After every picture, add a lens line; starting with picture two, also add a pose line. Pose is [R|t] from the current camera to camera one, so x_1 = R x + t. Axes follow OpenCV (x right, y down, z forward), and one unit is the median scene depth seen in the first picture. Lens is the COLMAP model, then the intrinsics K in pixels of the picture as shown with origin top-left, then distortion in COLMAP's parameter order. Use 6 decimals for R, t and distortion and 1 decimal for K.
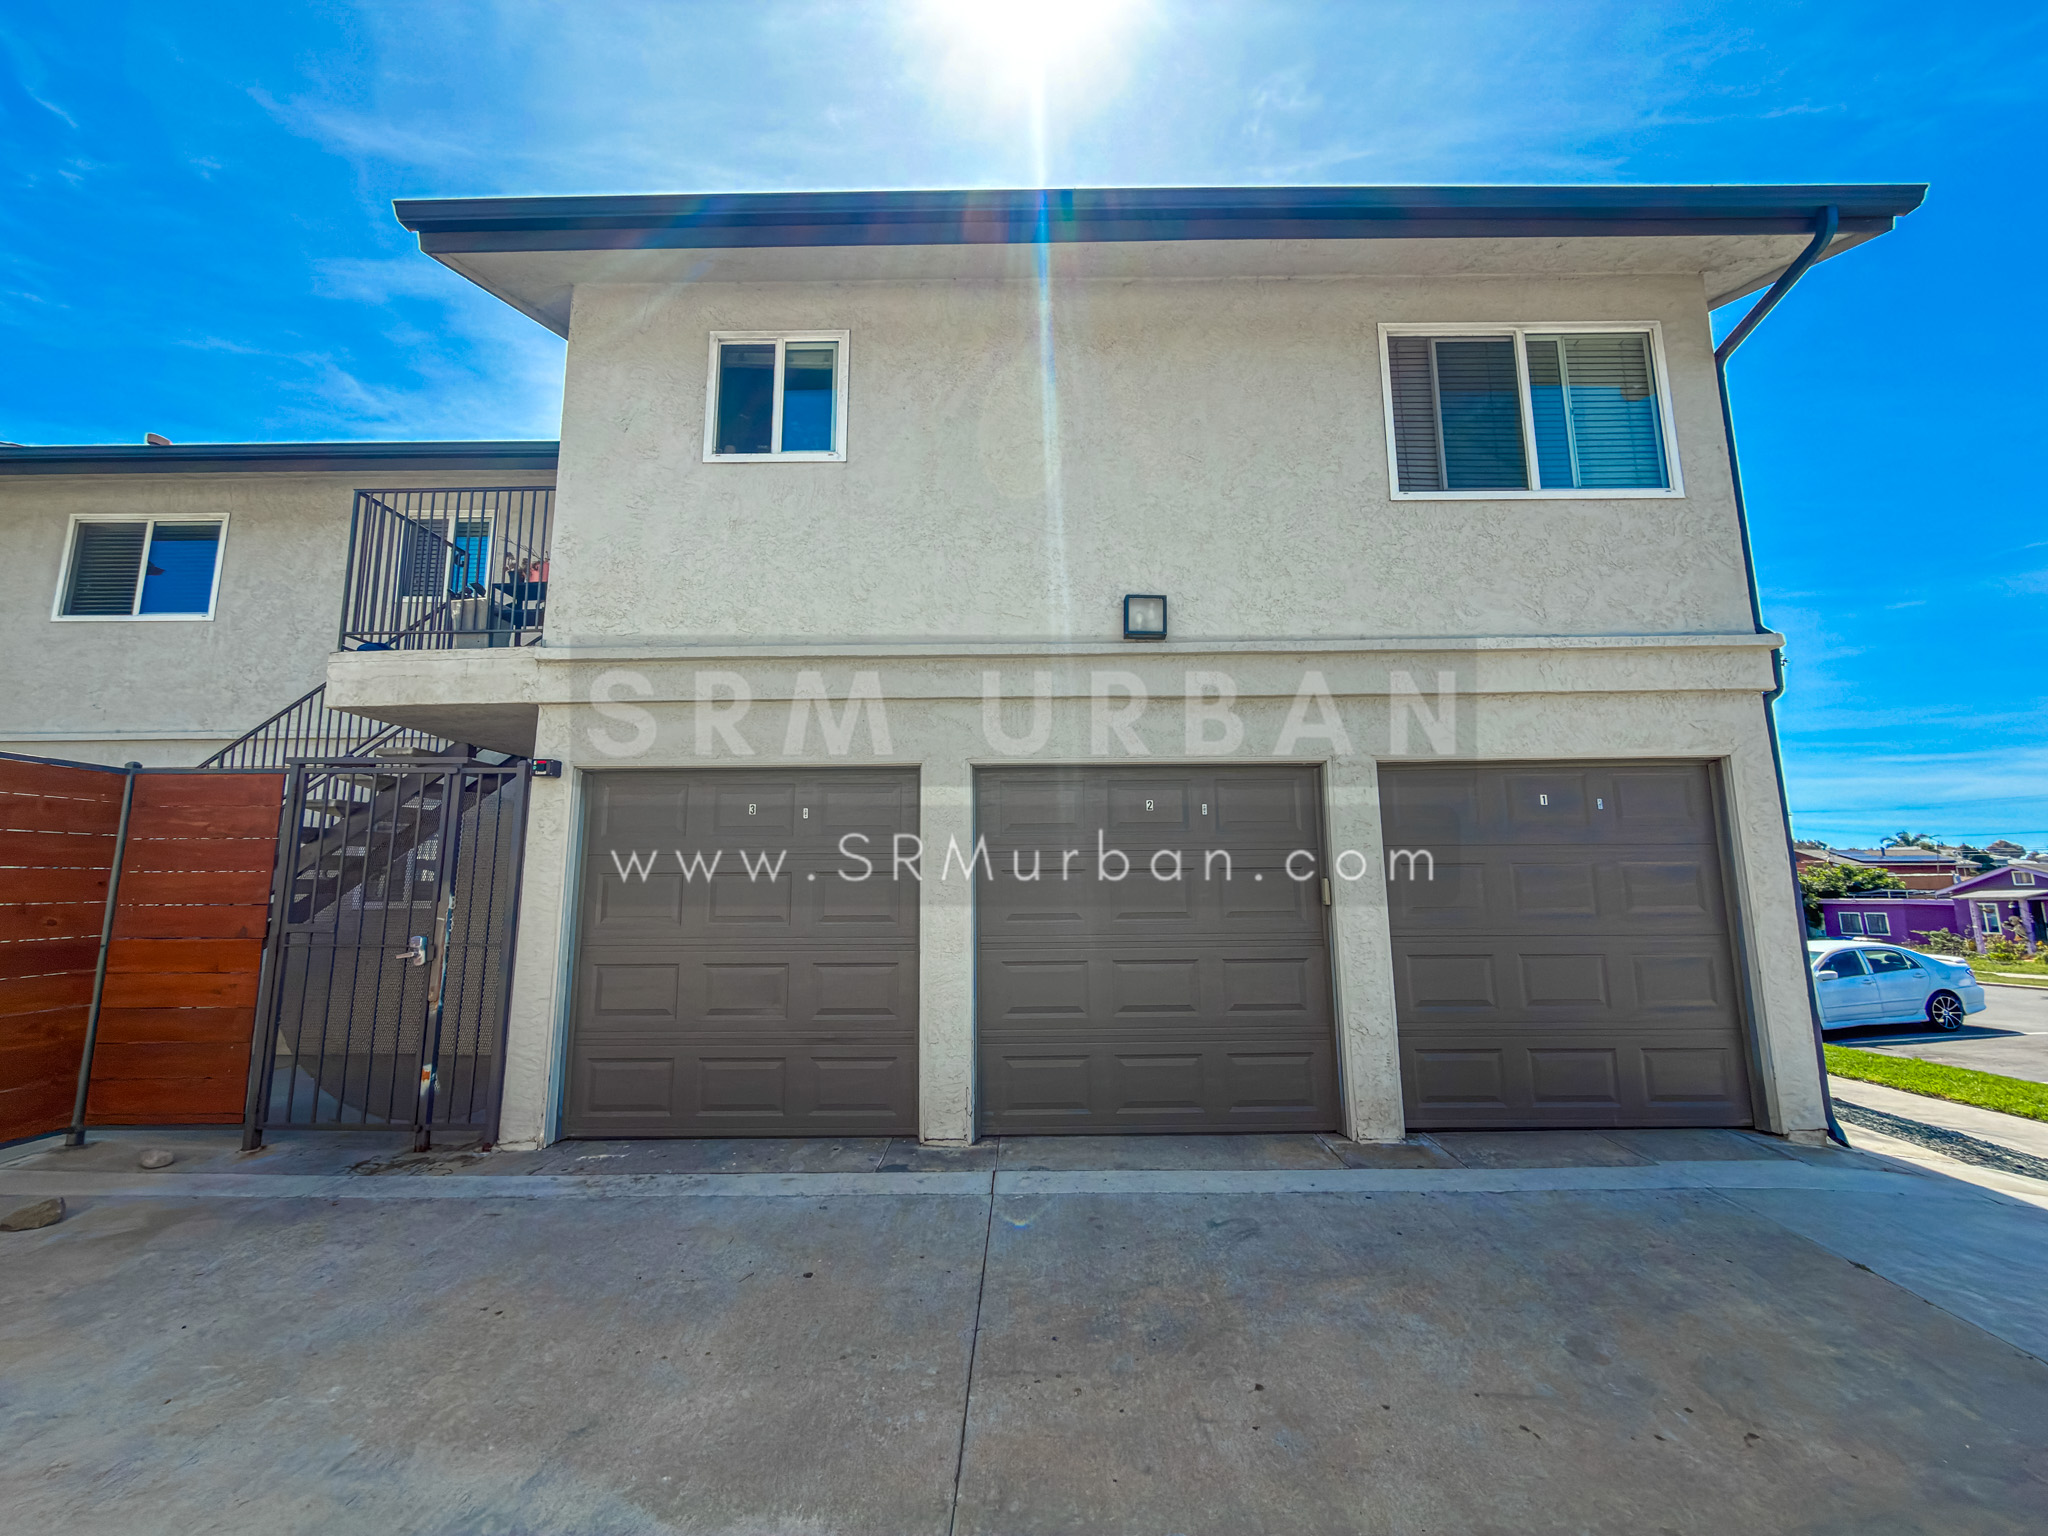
lens RADIAL K [[815.9, 0, 1033.9], [0, 815.9, 768.9], [0, 0, 1]] dist [-0.001037, 0.000377]
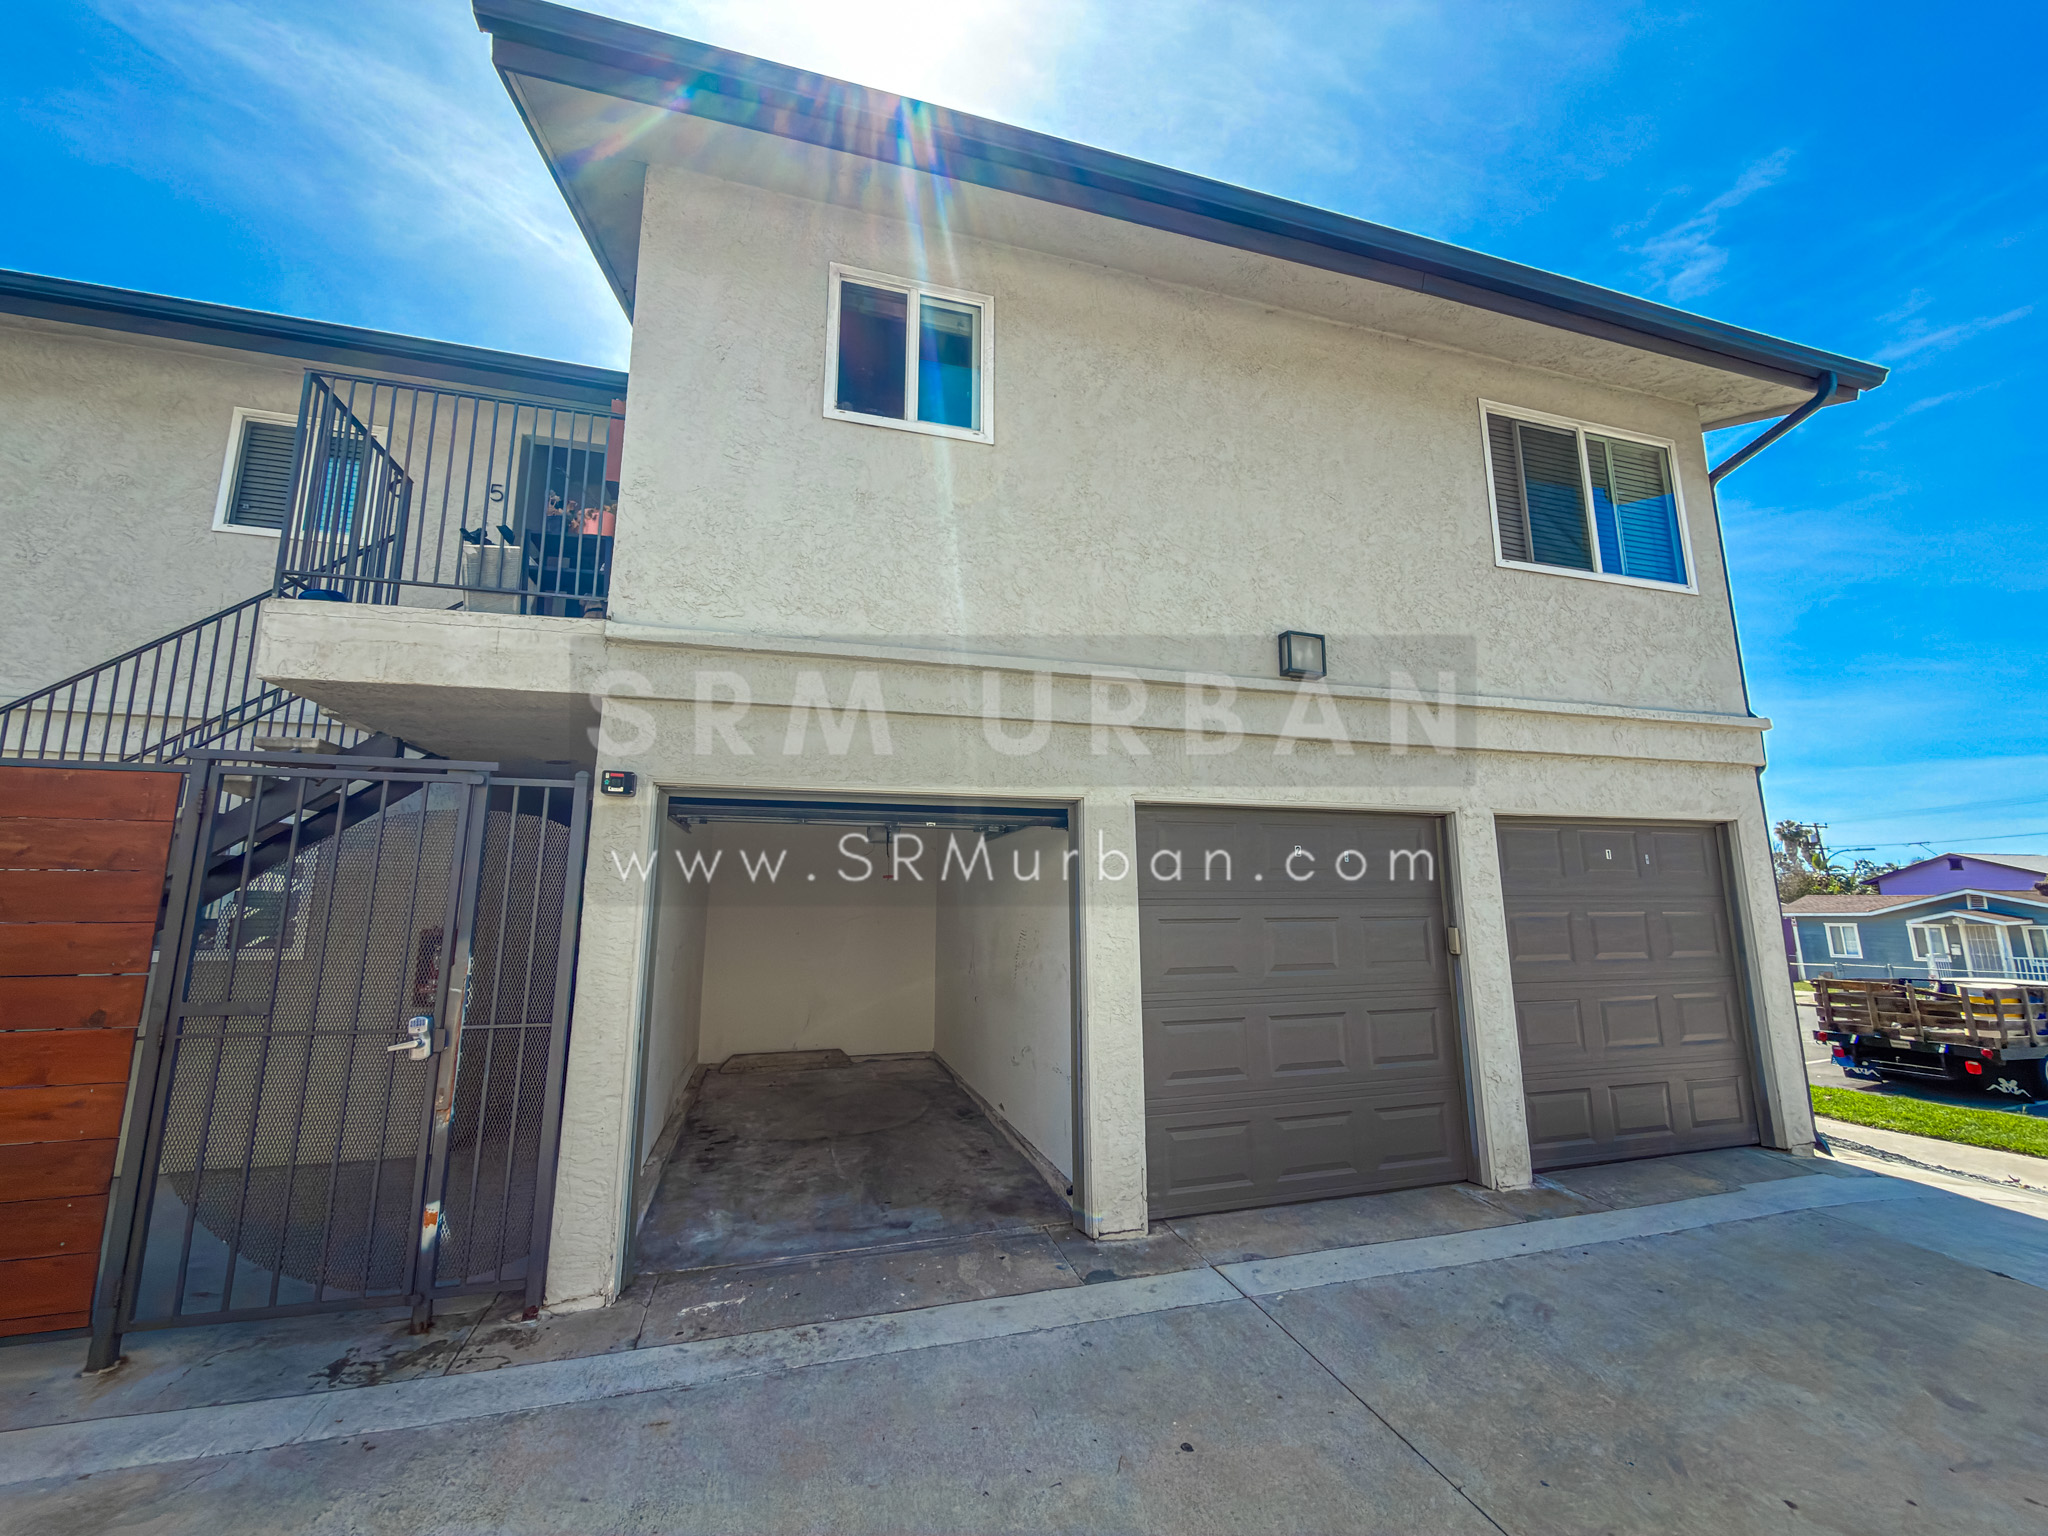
lens RADIAL K [[815.9, 0, 1025.5], [0, 815.9, 768.0], [0, 0, 1]] dist [-0.001037, 0.000377]
pose [[0.957749, 0.052346, 0.282801, -0.446466], [-0.045823, 0.998510, -0.029636, -0.009781], [-0.283931, 0.015425, 0.958721, 0.172086]]
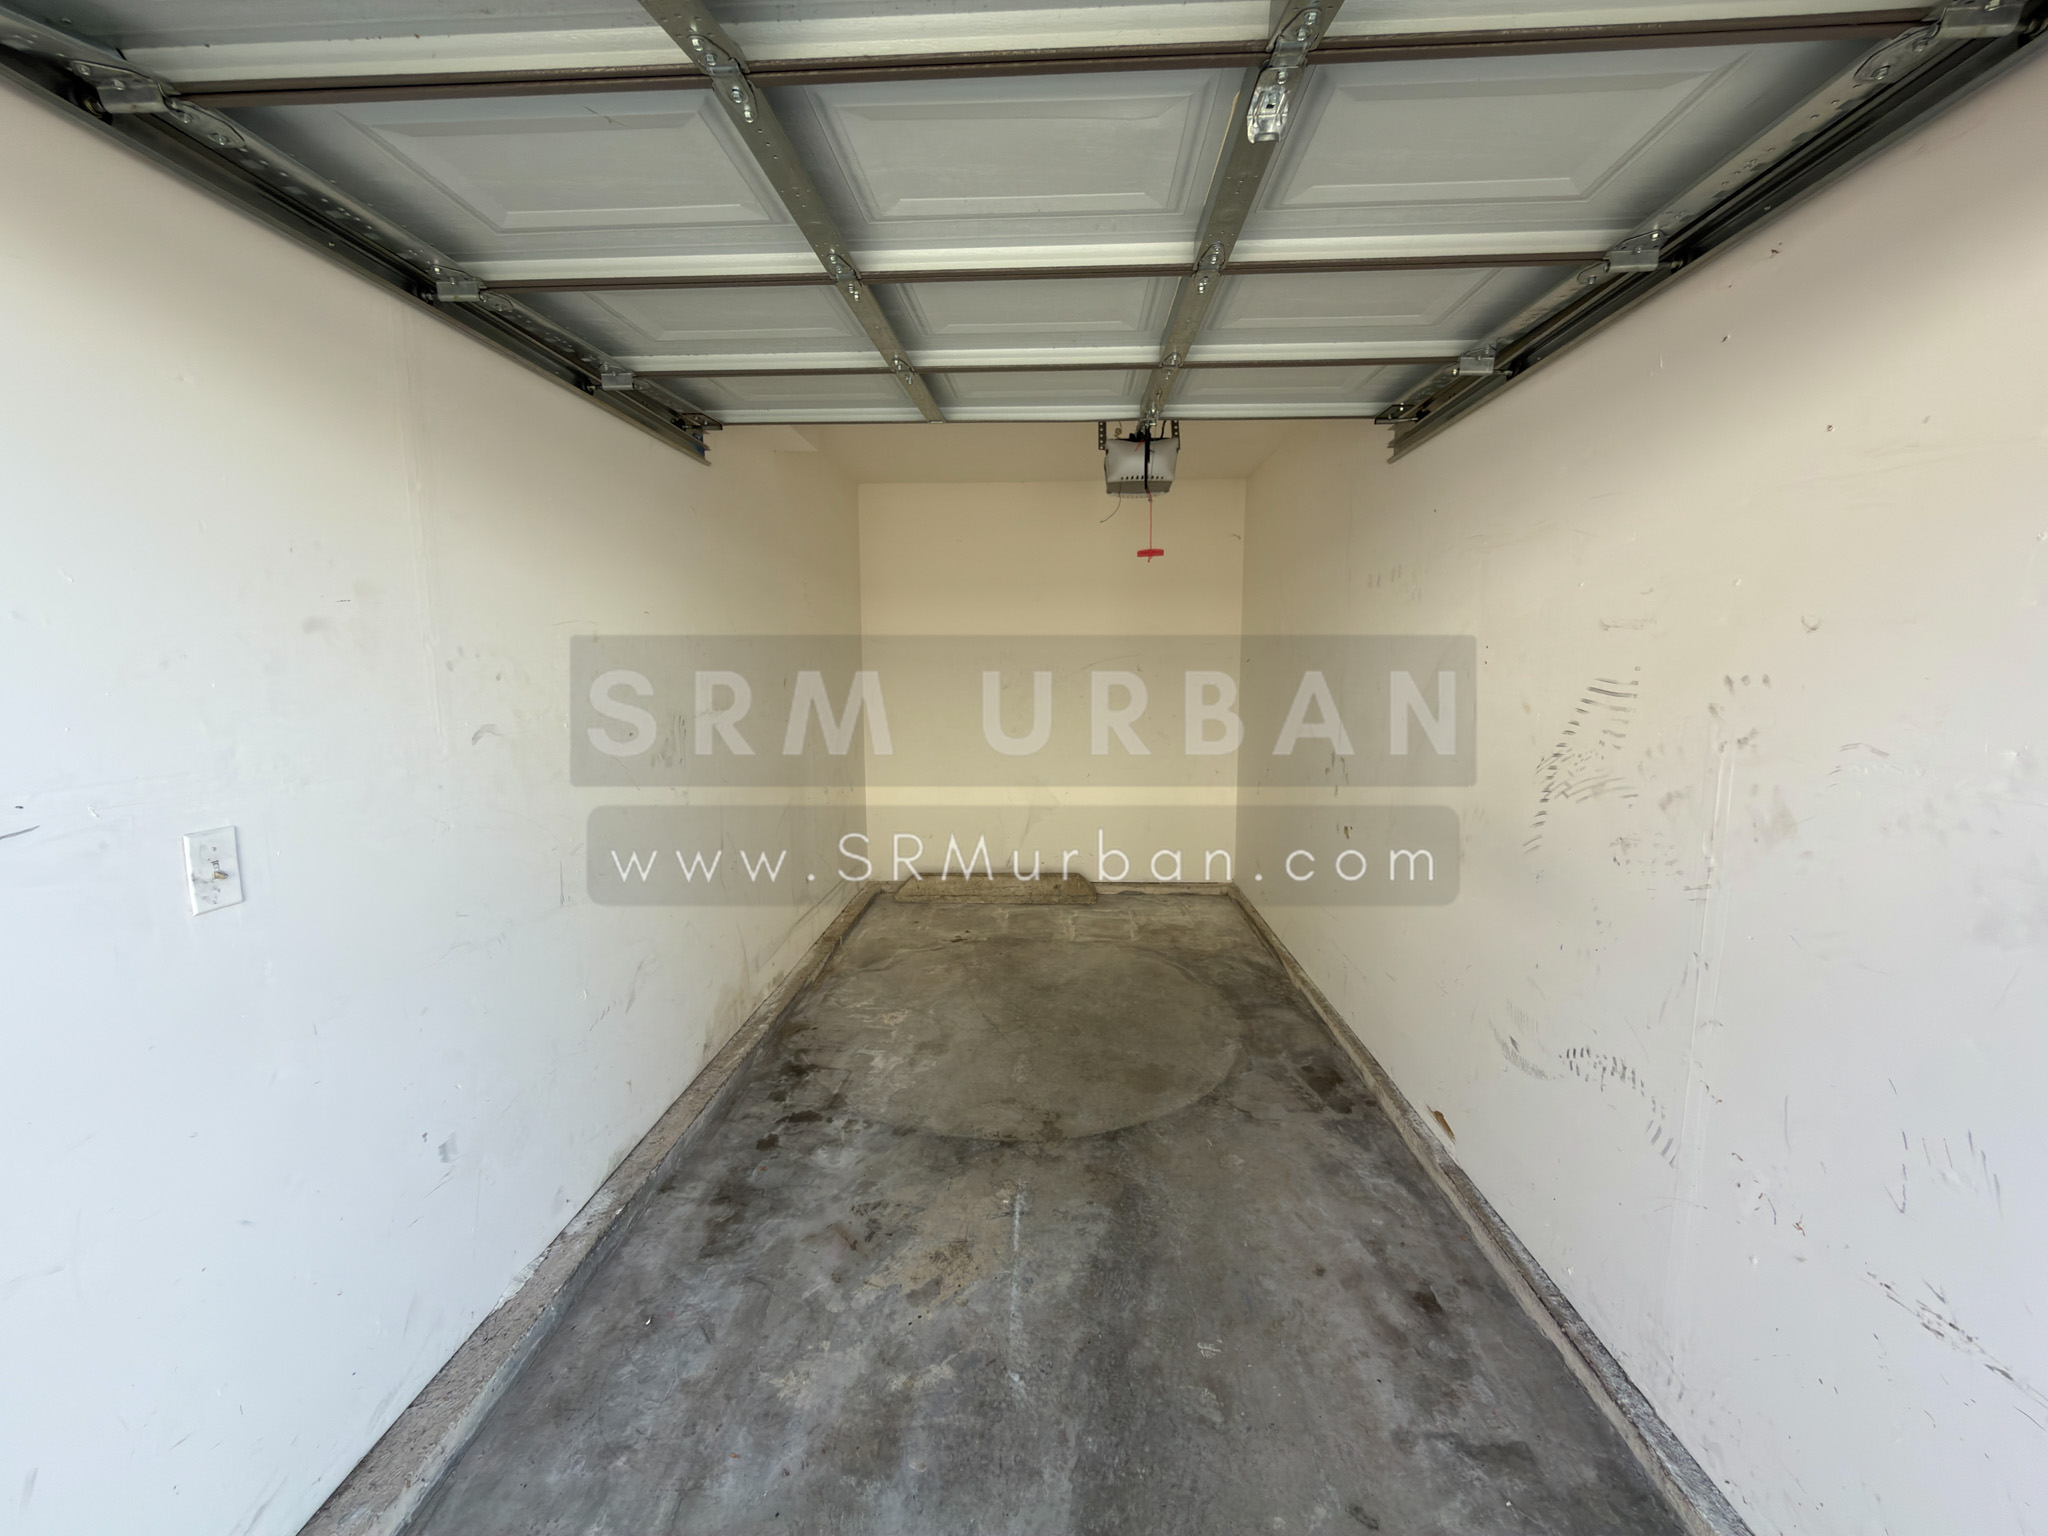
lens RADIAL K [[815.9, 0, 1023.5], [0, 815.9, 767.5], [0, 0, 1]] dist [-0.001037, 0.000377]
pose [[0.999267, 0.008482, -0.037336, -0.347040], [0.001786, 0.963763, 0.266755, 0.121110], [0.038246, -0.266626, 0.963041, 0.887446]]
